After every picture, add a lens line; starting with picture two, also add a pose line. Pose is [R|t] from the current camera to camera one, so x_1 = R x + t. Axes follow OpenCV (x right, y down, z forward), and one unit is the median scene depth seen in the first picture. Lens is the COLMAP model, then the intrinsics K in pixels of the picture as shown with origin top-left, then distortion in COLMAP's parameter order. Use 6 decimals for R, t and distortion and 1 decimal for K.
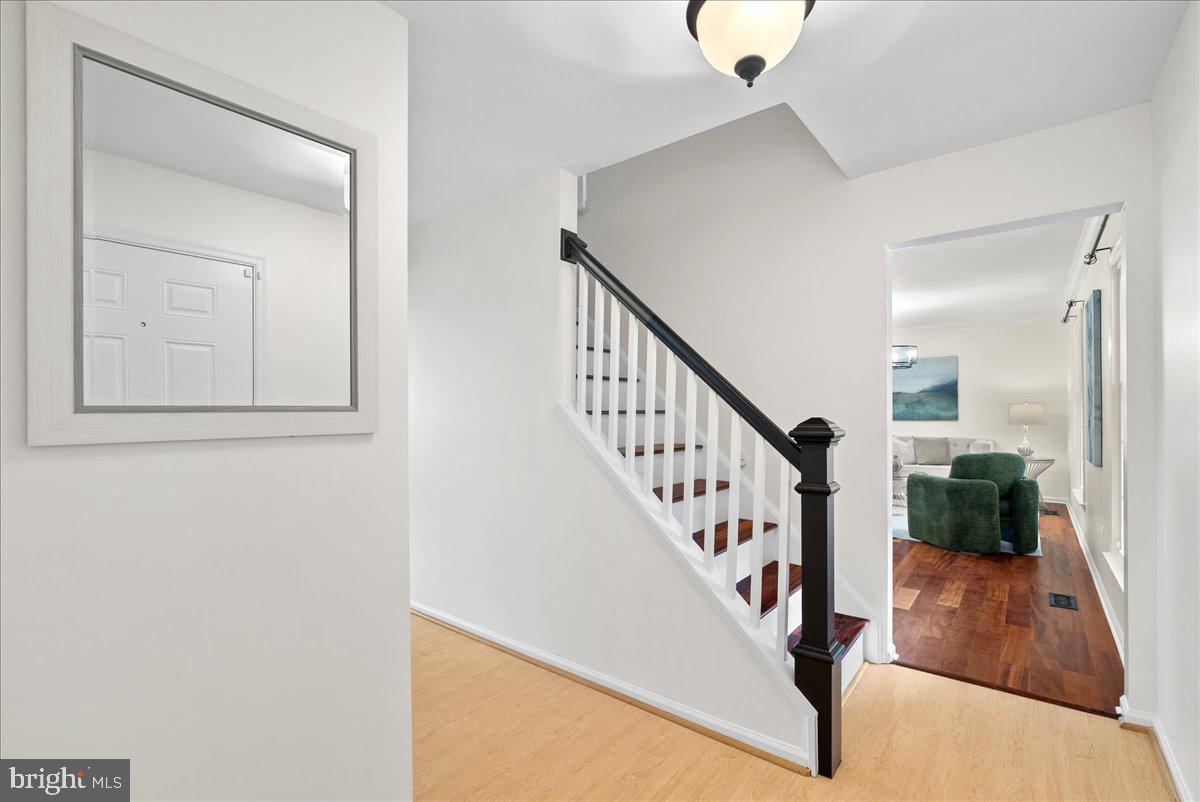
lens RADIAL K [[534.0, 0, 599.9], [0, 534.0, 404.0], [0, 0, 1]] dist [-0.010391, 0.000217]
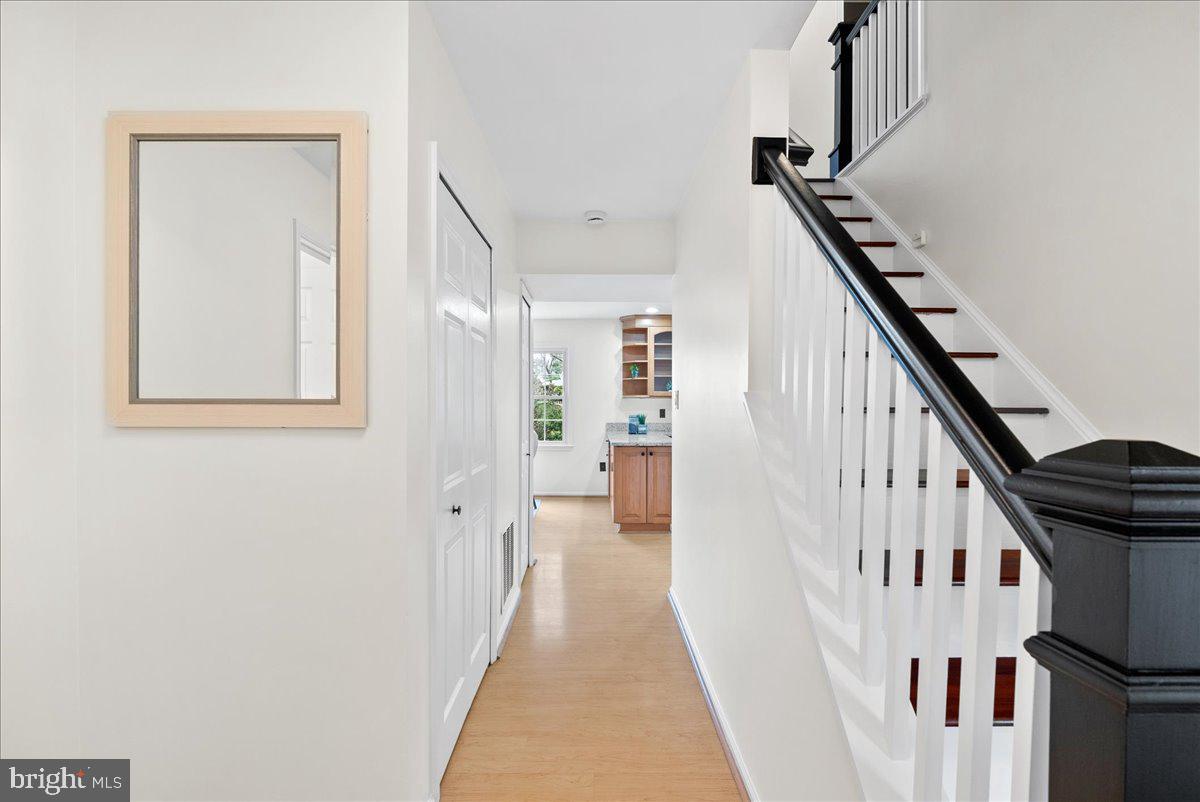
lens RADIAL K [[534.0, 0, 600.1], [0, 534.0, 406.1], [0, 0, 1]] dist [-0.010391, 0.000217]
pose [[0.635244, 0.004454, -0.772299, 0.591155], [0.002073, 0.999970, 0.007473, 0.010750], [0.772309, -0.006348, 0.635215, 0.752995]]
